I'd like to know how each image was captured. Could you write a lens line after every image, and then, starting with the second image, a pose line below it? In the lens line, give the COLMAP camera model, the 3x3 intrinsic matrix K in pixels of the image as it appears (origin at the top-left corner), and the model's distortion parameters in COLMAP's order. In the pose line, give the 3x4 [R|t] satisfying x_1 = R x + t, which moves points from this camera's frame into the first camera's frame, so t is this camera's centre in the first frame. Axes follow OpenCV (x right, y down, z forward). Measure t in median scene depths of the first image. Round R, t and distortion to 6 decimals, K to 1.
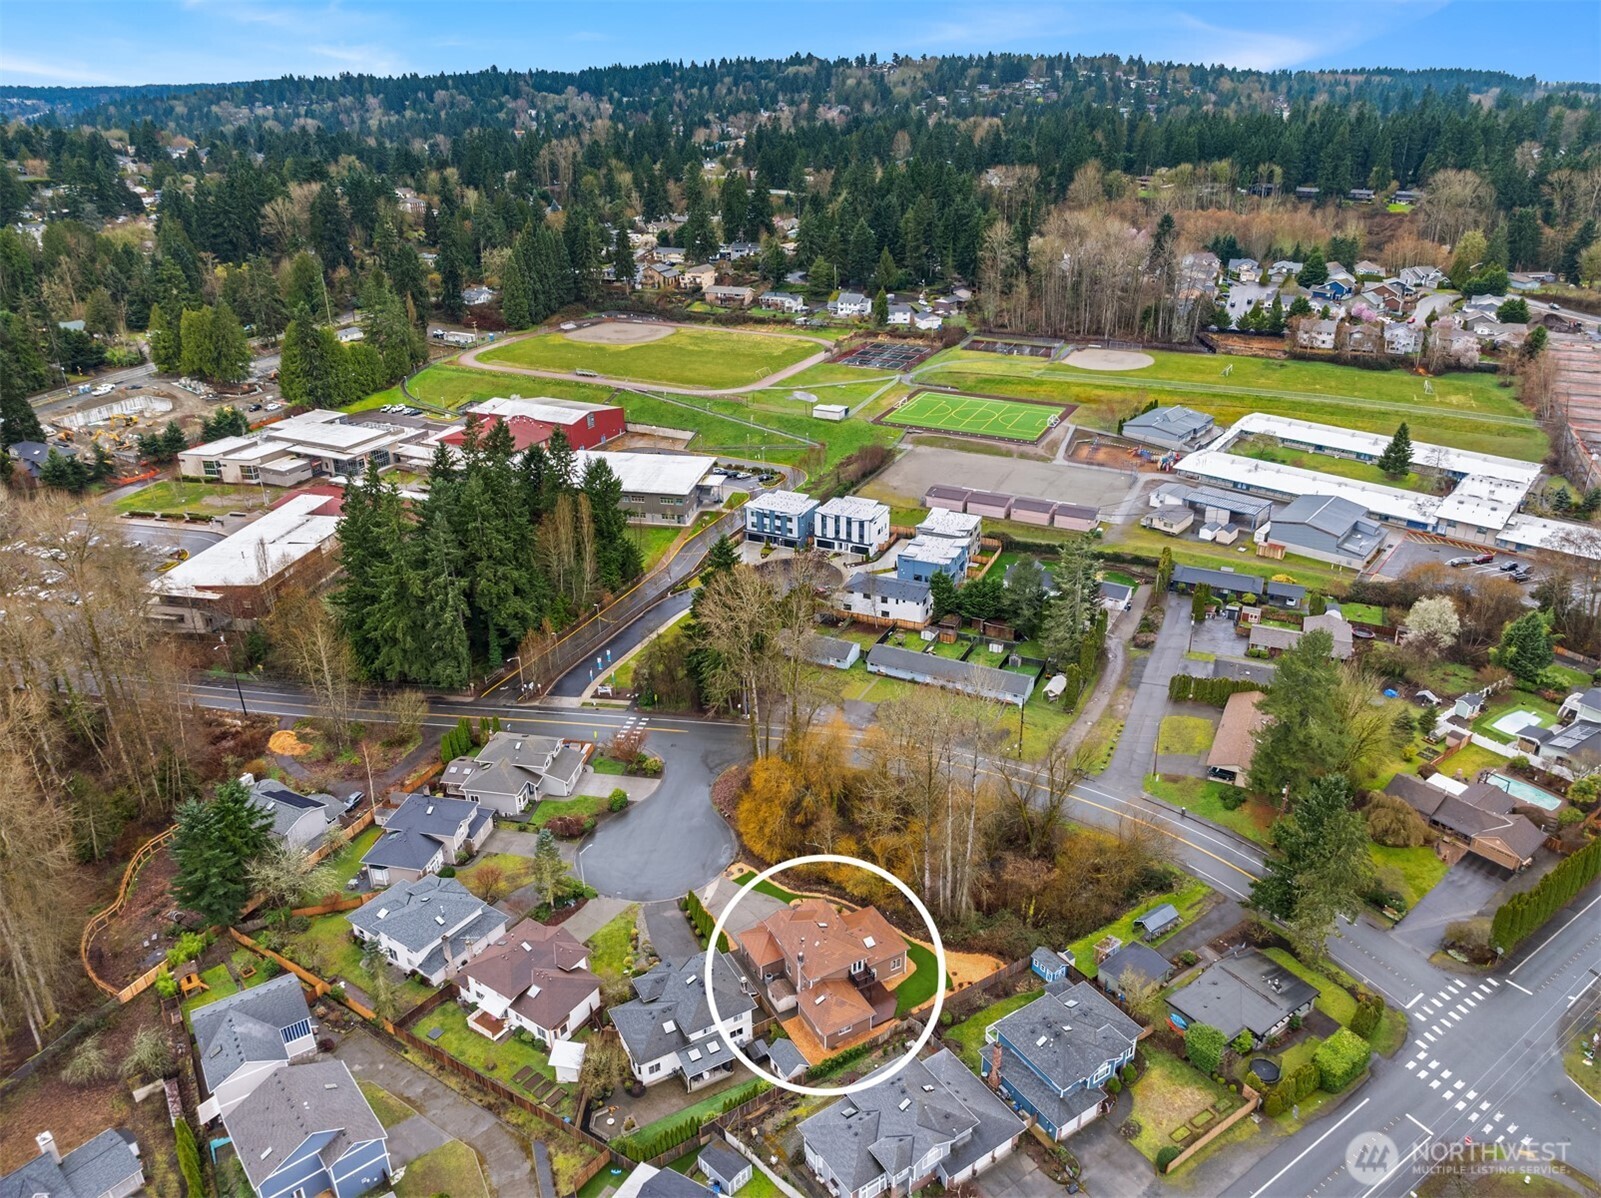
lens RADIAL K [[1121.3, 0, 798.7], [0, 1121.3, 599.8], [0, 0, 1]] dist [-0.027106, 0.001784]
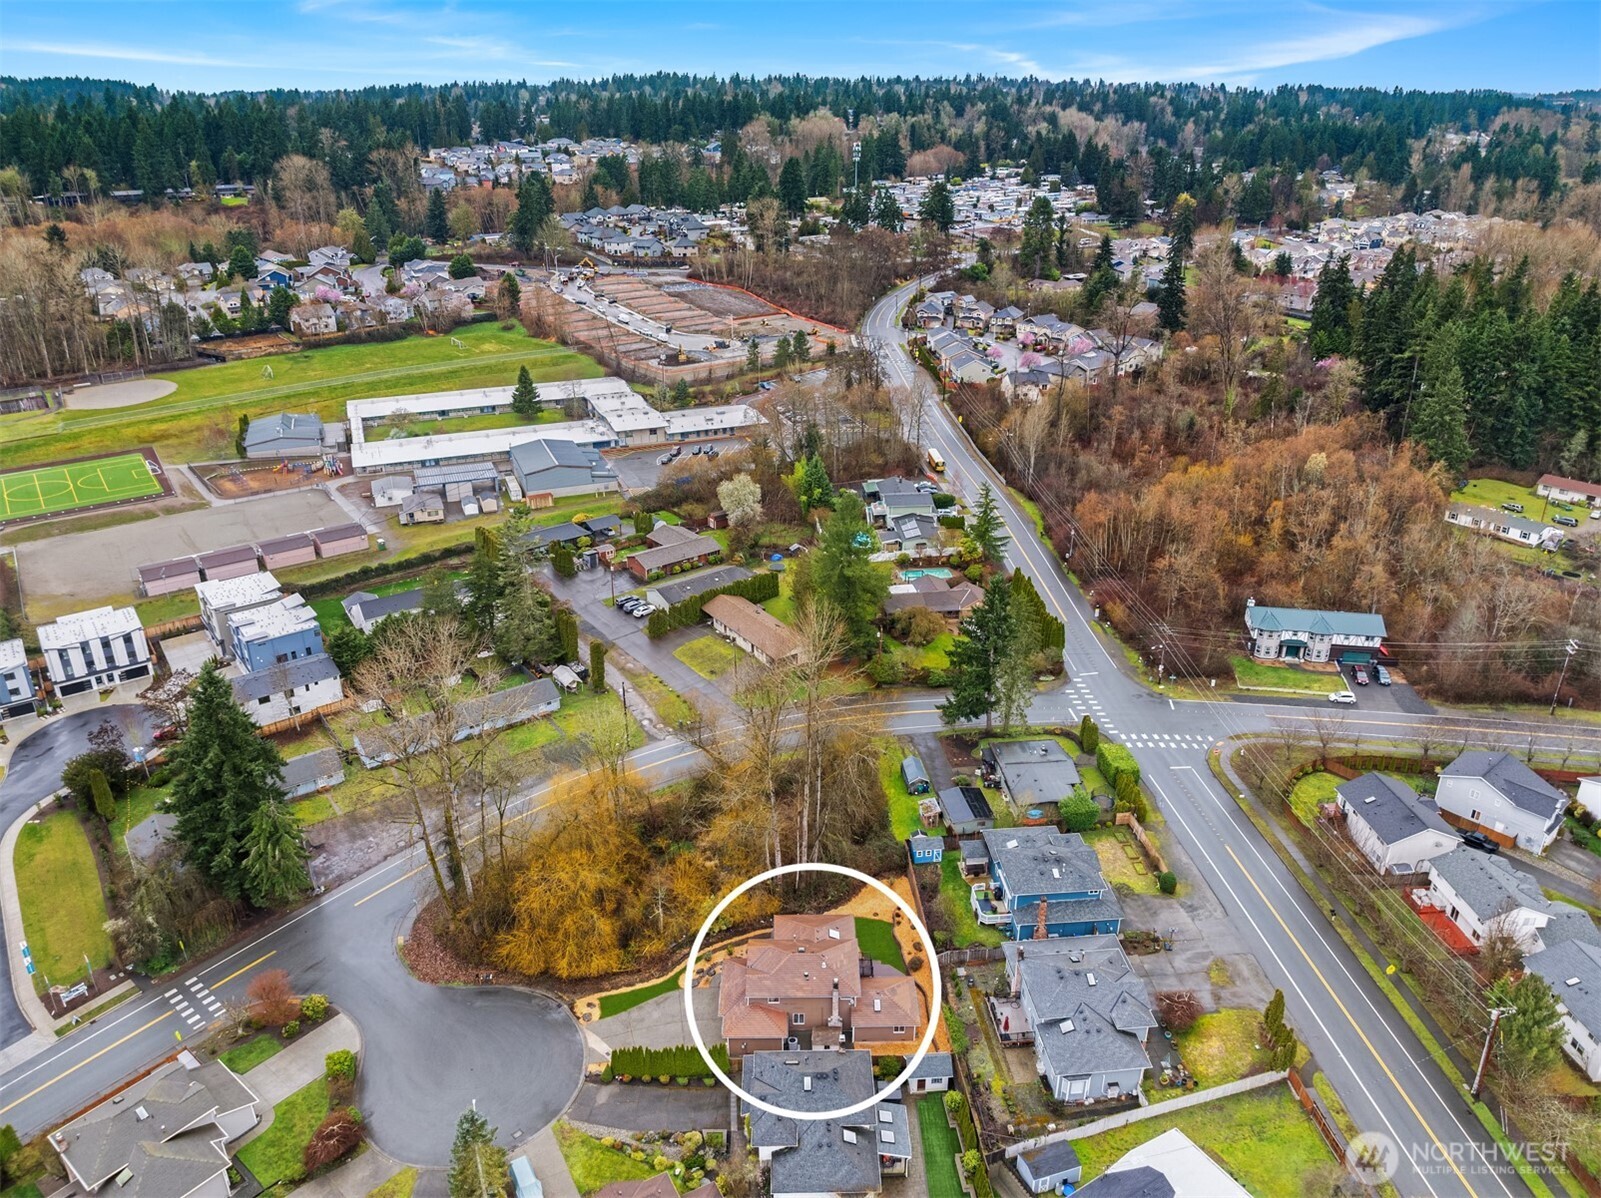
lens RADIAL K [[1121.3, 0, 797.1], [0, 1121.3, 598.9], [0, 0, 1]] dist [-0.027106, 0.001784]
pose [[0.487379, -0.362016, 0.794611, -0.293116], [0.370195, 0.909844, 0.187455, -0.063586], [-0.790834, 0.202799, 0.577455, 0.222728]]
